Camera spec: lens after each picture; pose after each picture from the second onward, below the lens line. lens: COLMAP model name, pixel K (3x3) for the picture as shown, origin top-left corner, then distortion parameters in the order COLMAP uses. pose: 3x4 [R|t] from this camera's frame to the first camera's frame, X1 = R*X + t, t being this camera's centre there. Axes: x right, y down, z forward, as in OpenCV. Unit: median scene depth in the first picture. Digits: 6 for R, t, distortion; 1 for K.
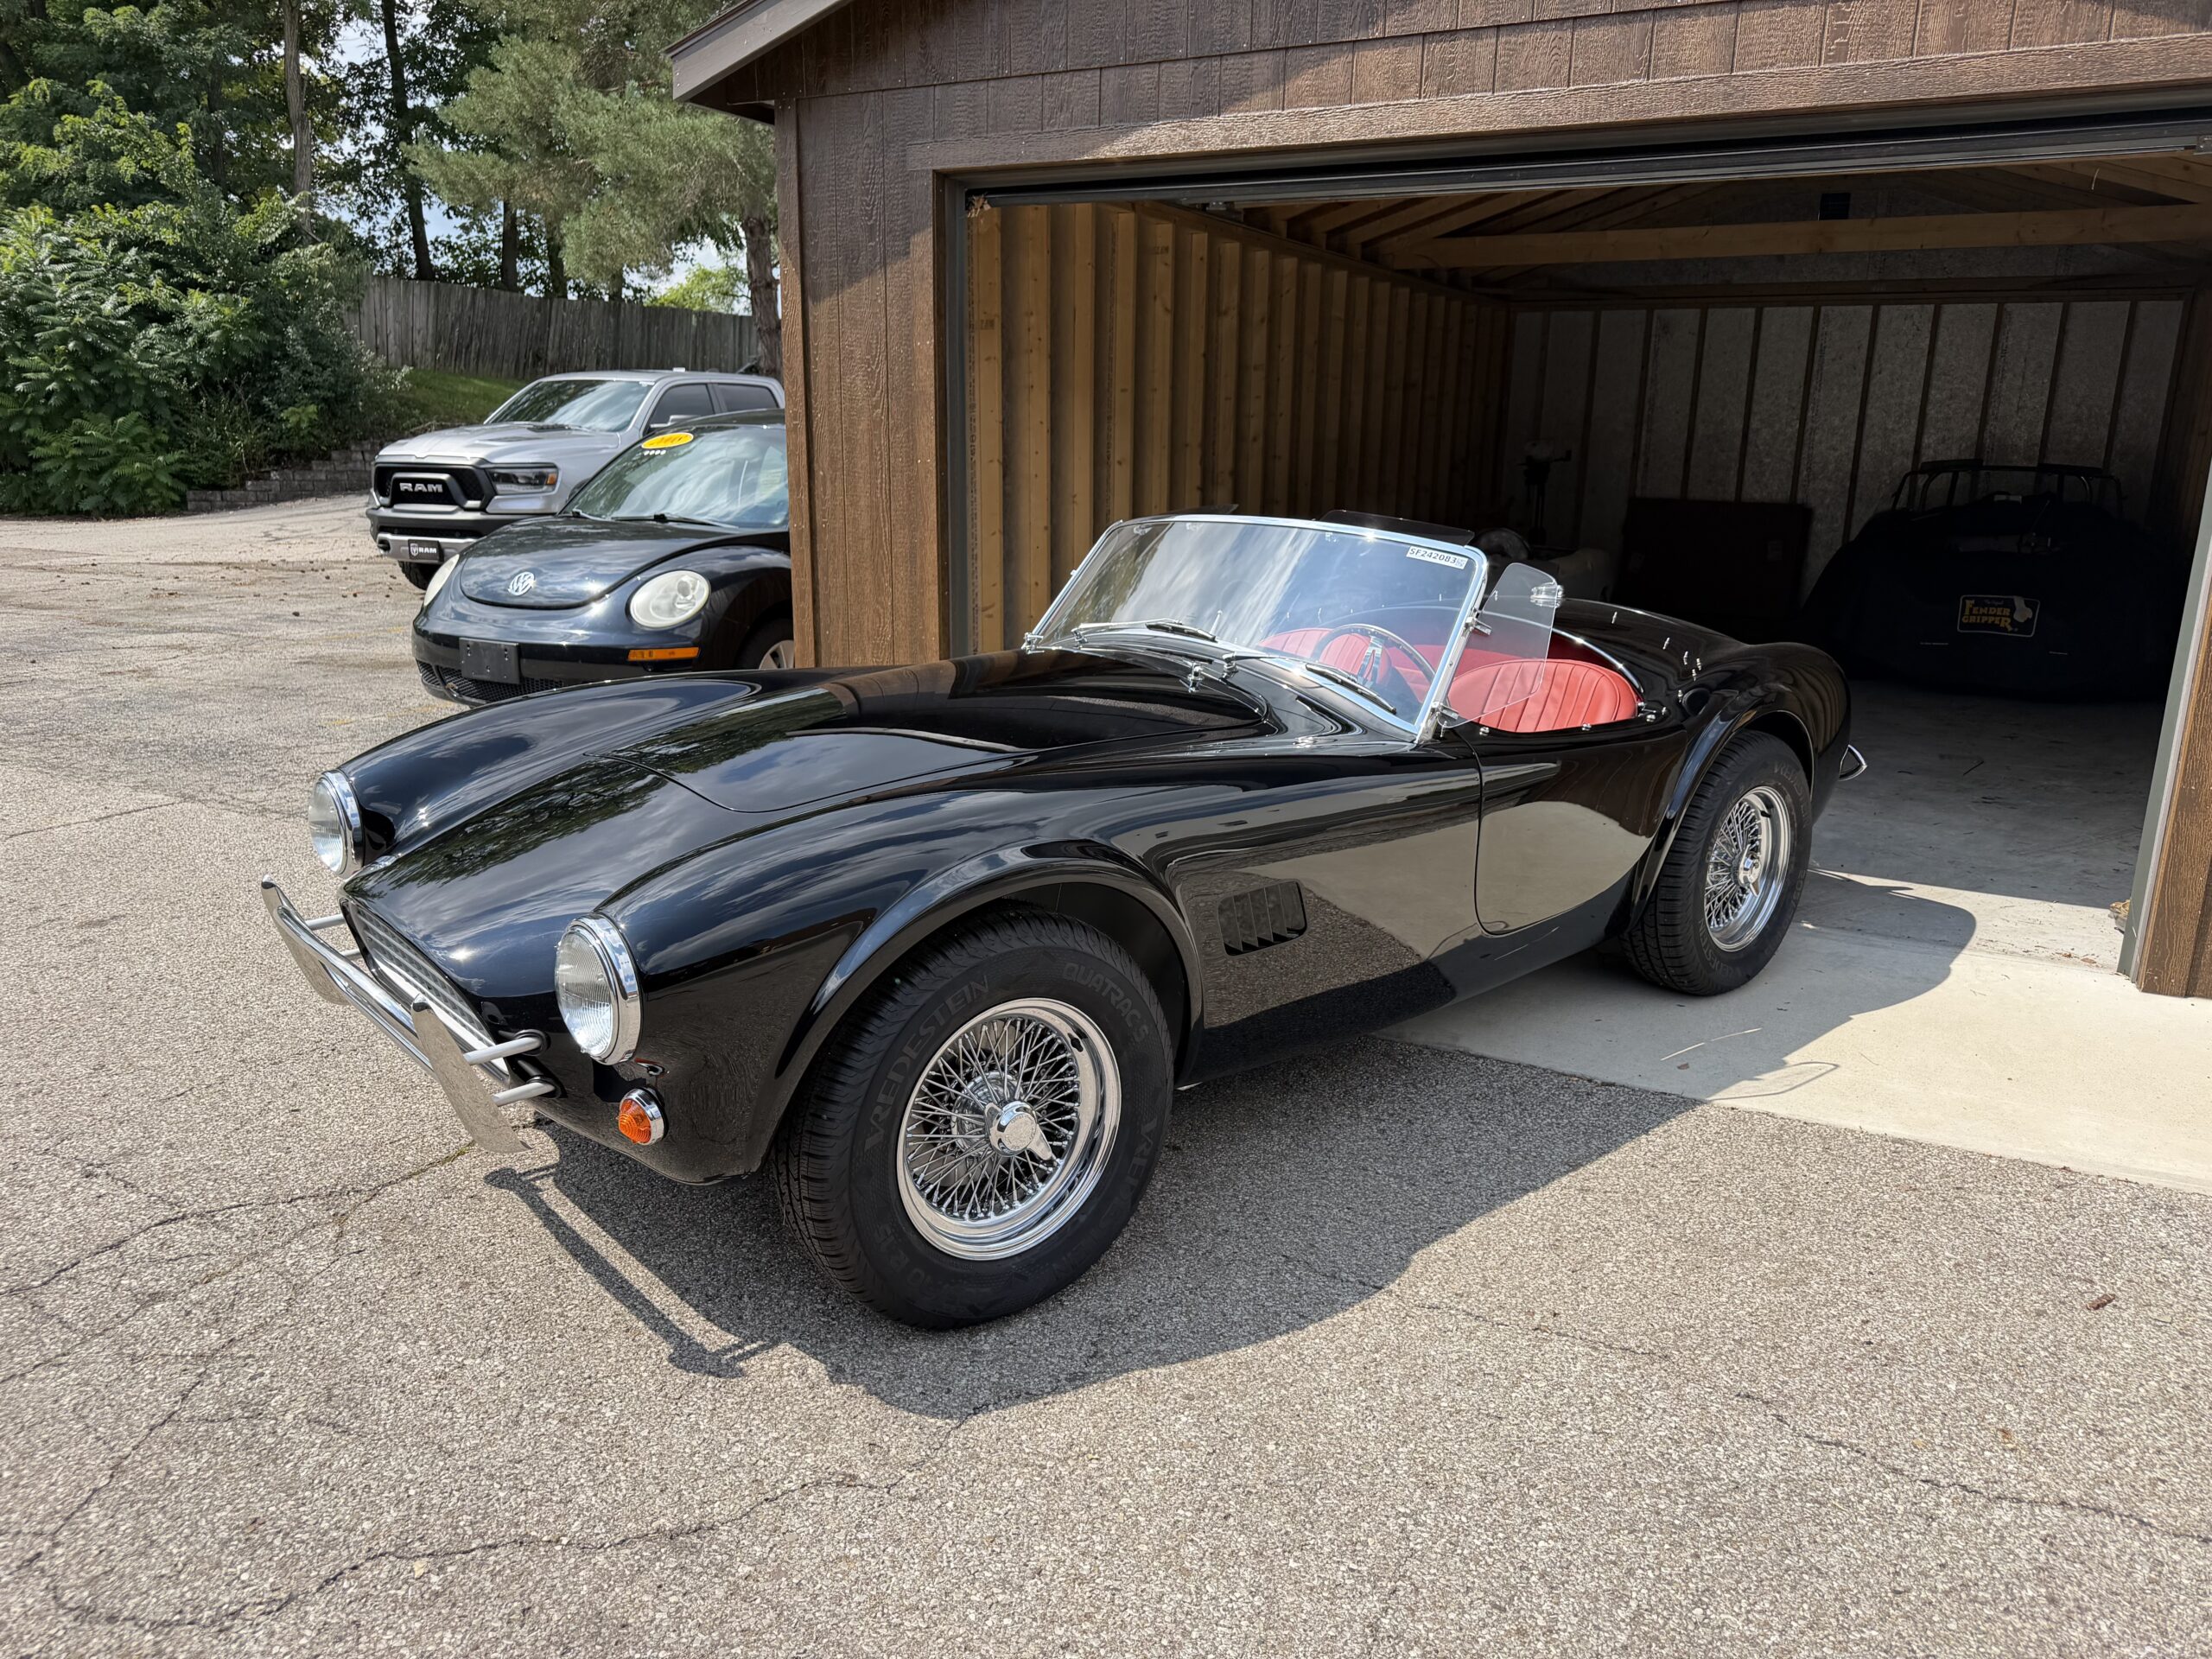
lens RADIAL K [[1574.9, 0, 1075.3], [0, 1574.9, 836.2], [0, 0, 1]] dist [0.019563, -0.028227]
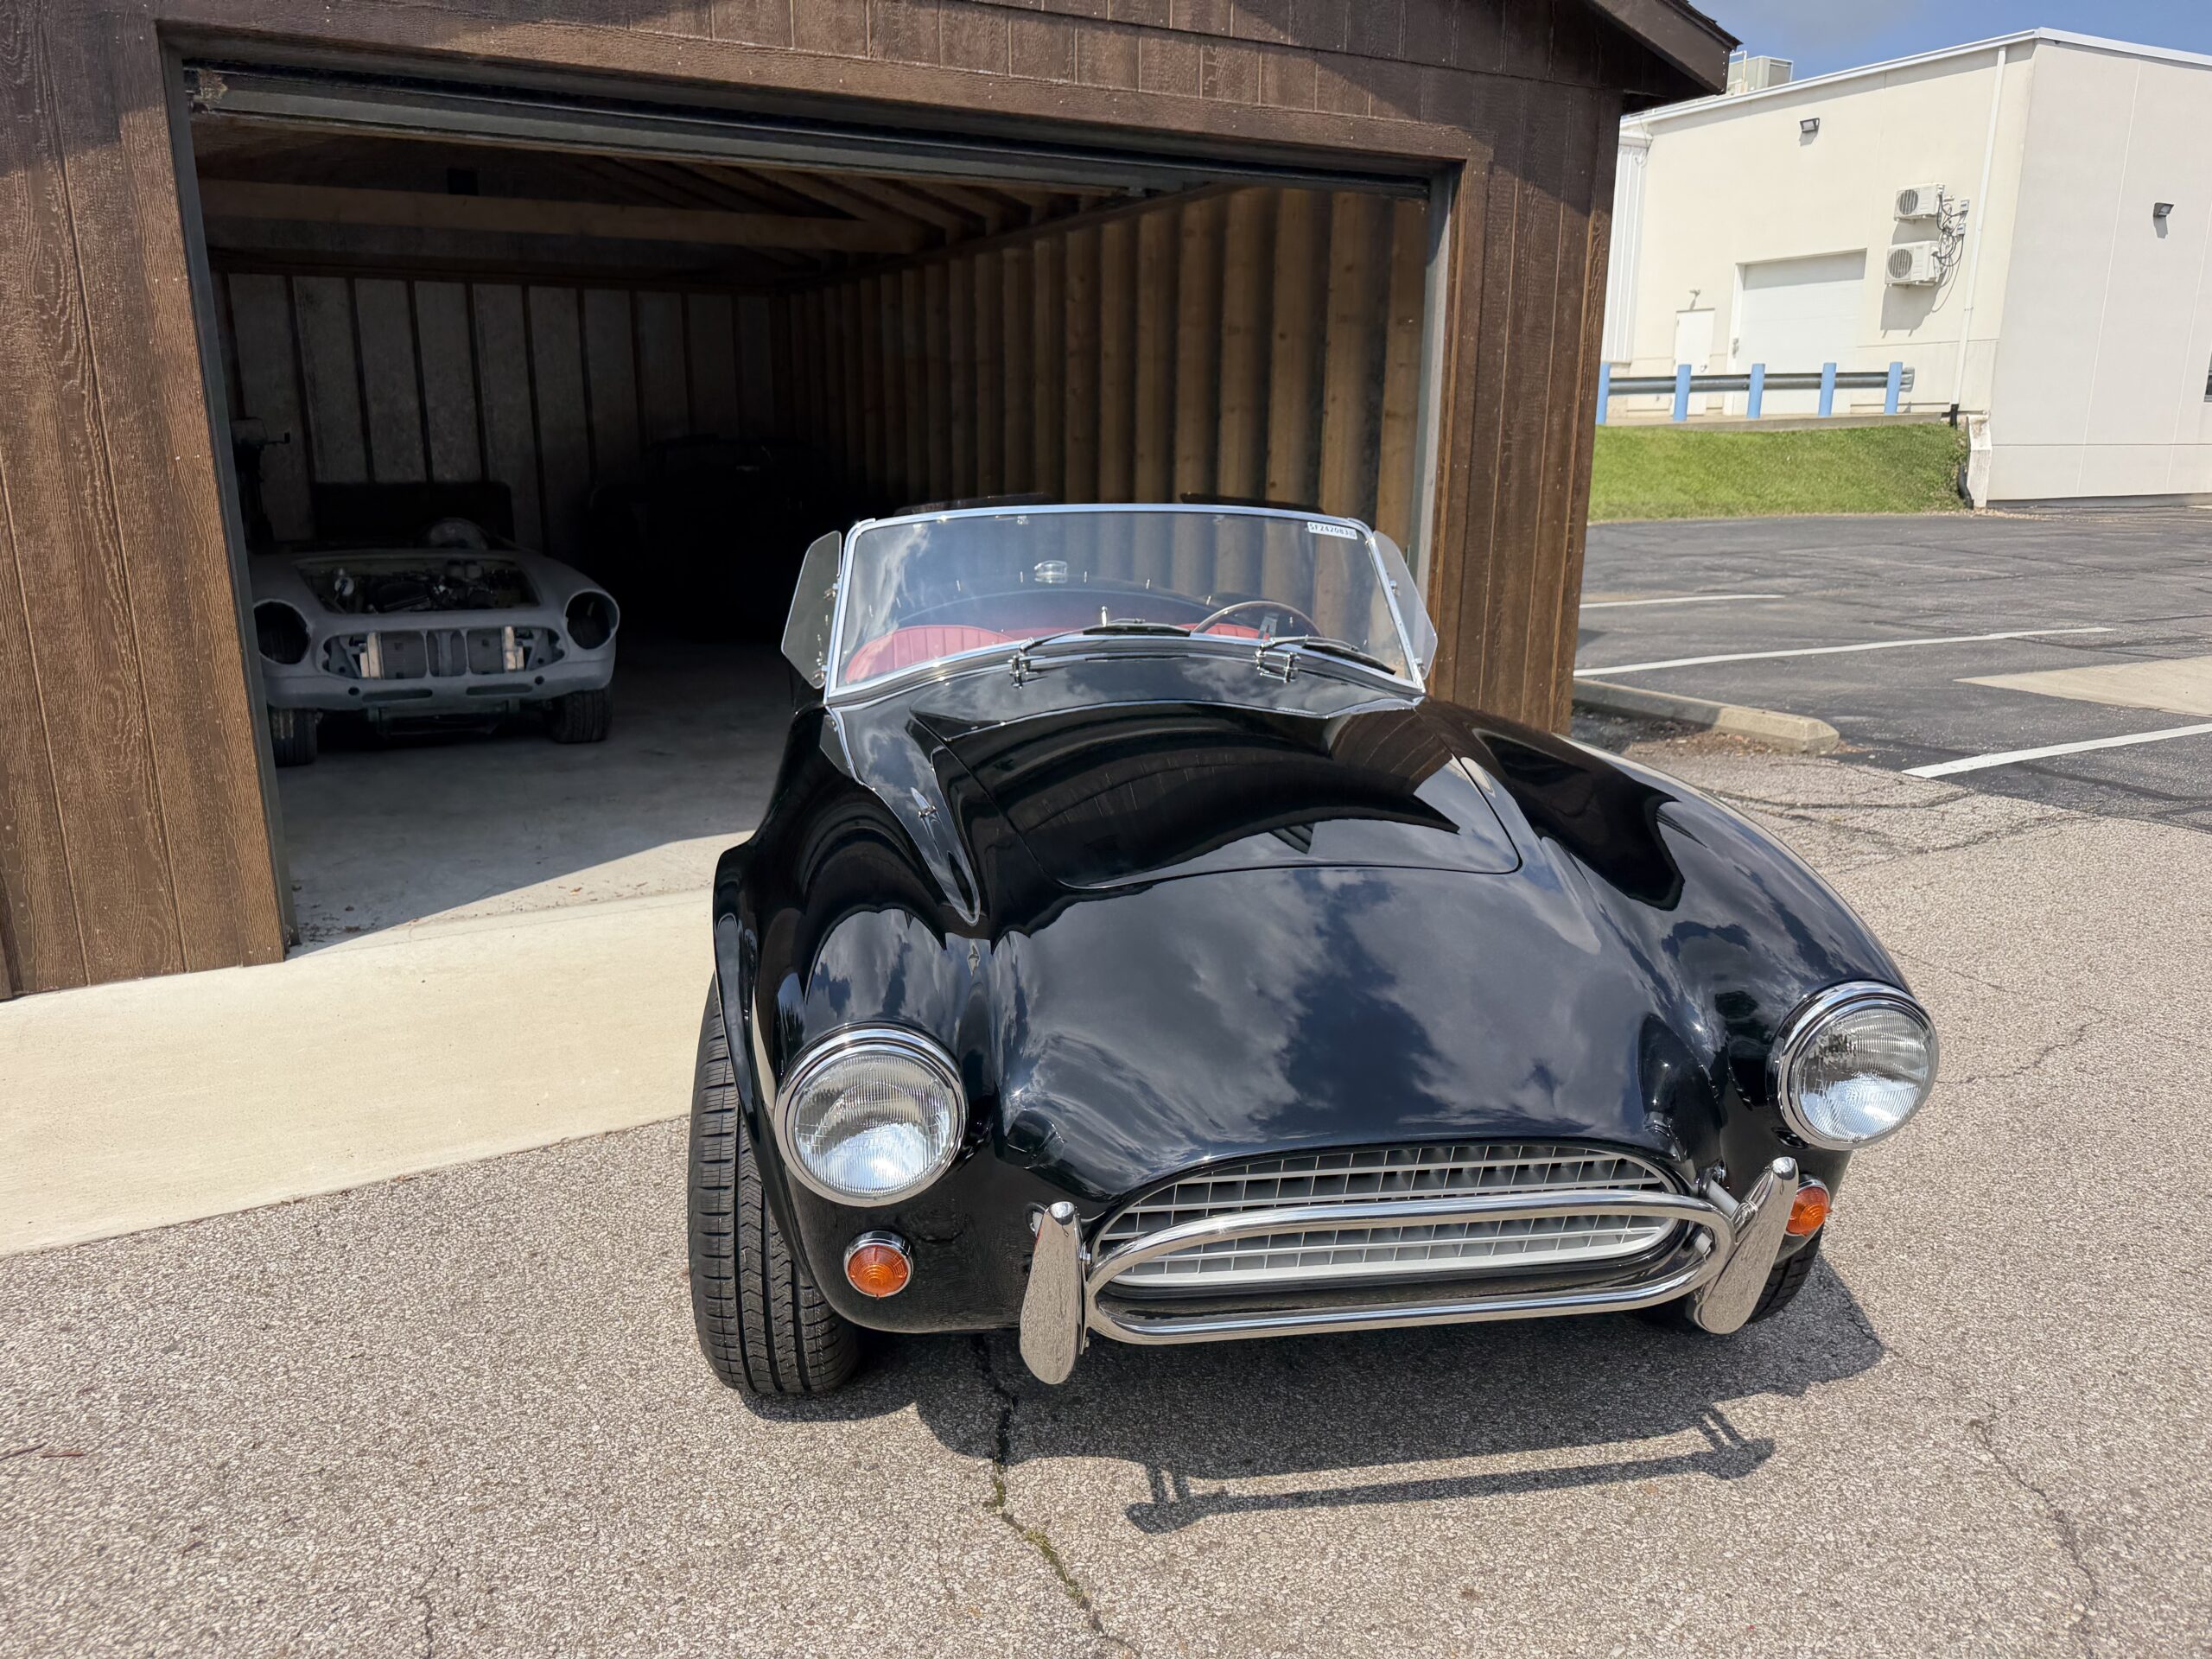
lens RADIAL K [[1574.9, 0, 1093.0], [0, 1574.9, 836.8], [0, 0, 1]] dist [0.019563, -0.028227]
pose [[0.535539, -0.224987, 0.813989, -0.209374], [0.213924, 0.968564, 0.126967, -0.038671], [-0.816967, 0.106136, 0.566834, 0.146384]]
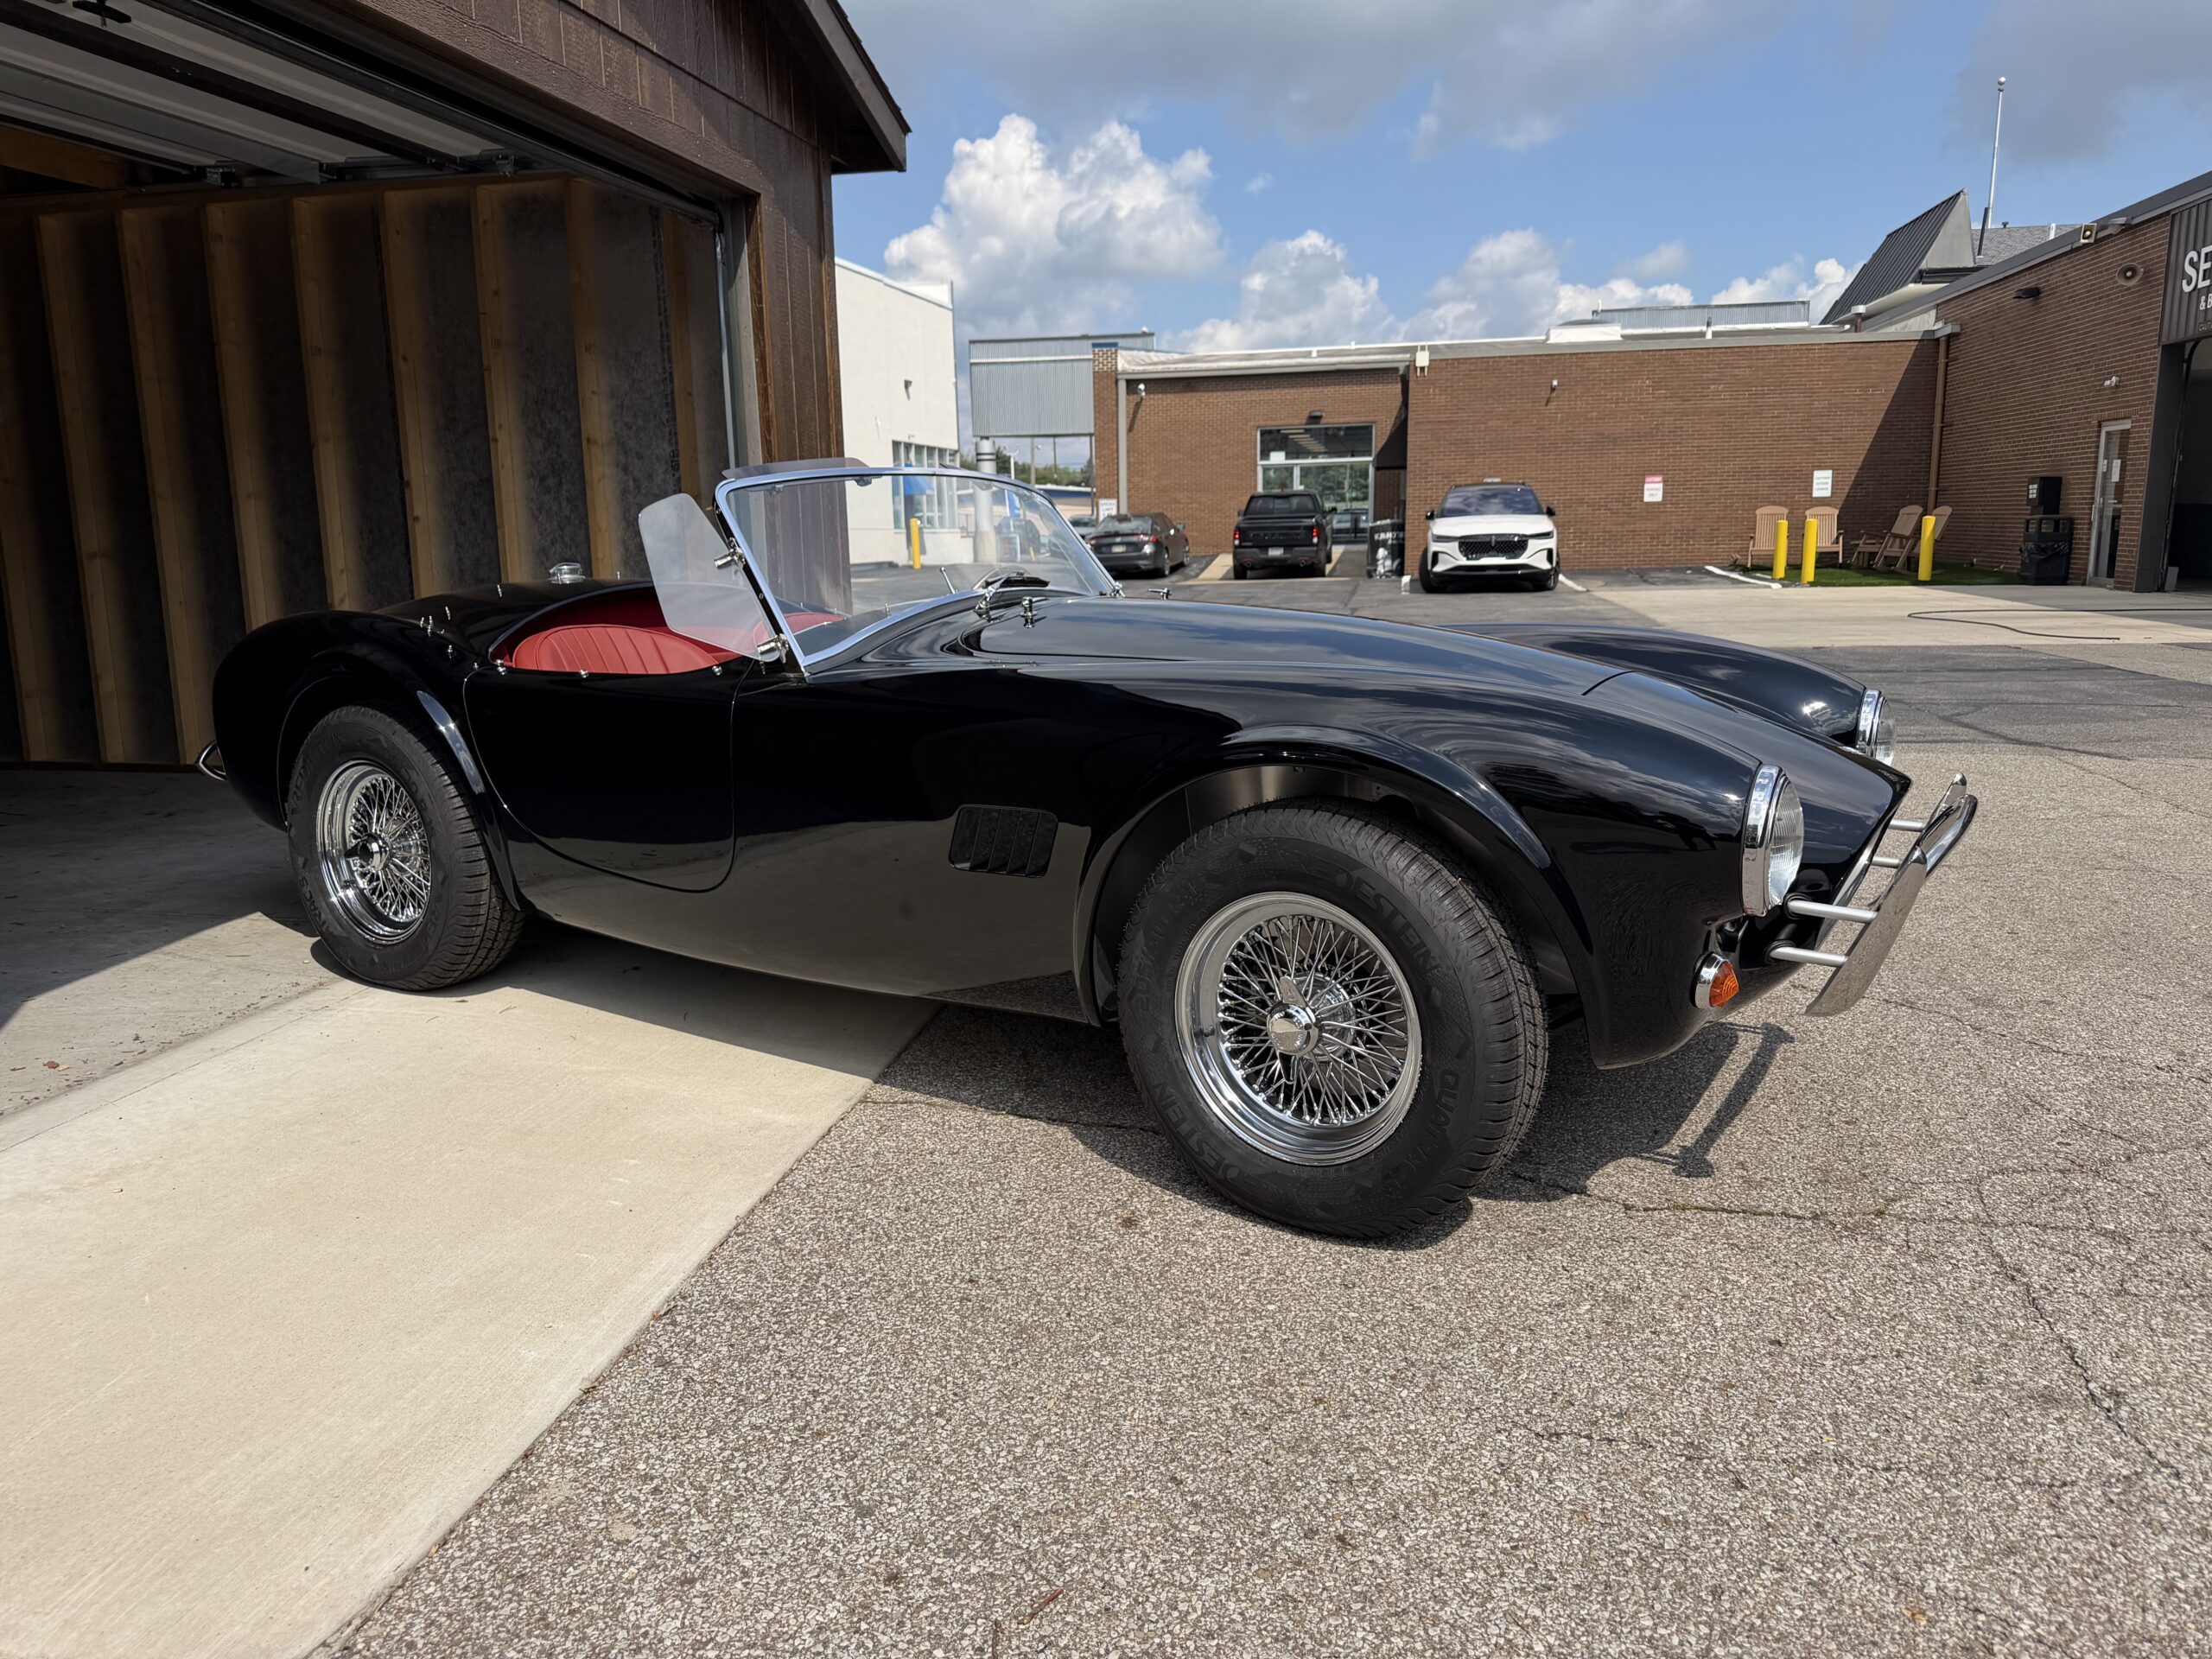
lens RADIAL K [[1574.9, 0, 1113.8], [0, 1574.9, 818.9], [0, 0, 1]] dist [0.019563, -0.028227]
pose [[-0.307167, -0.189572, 0.932583, -0.255070], [0.240220, 0.932779, 0.268734, -0.069066], [-0.920838, 0.306571, -0.240980, 0.351823]]
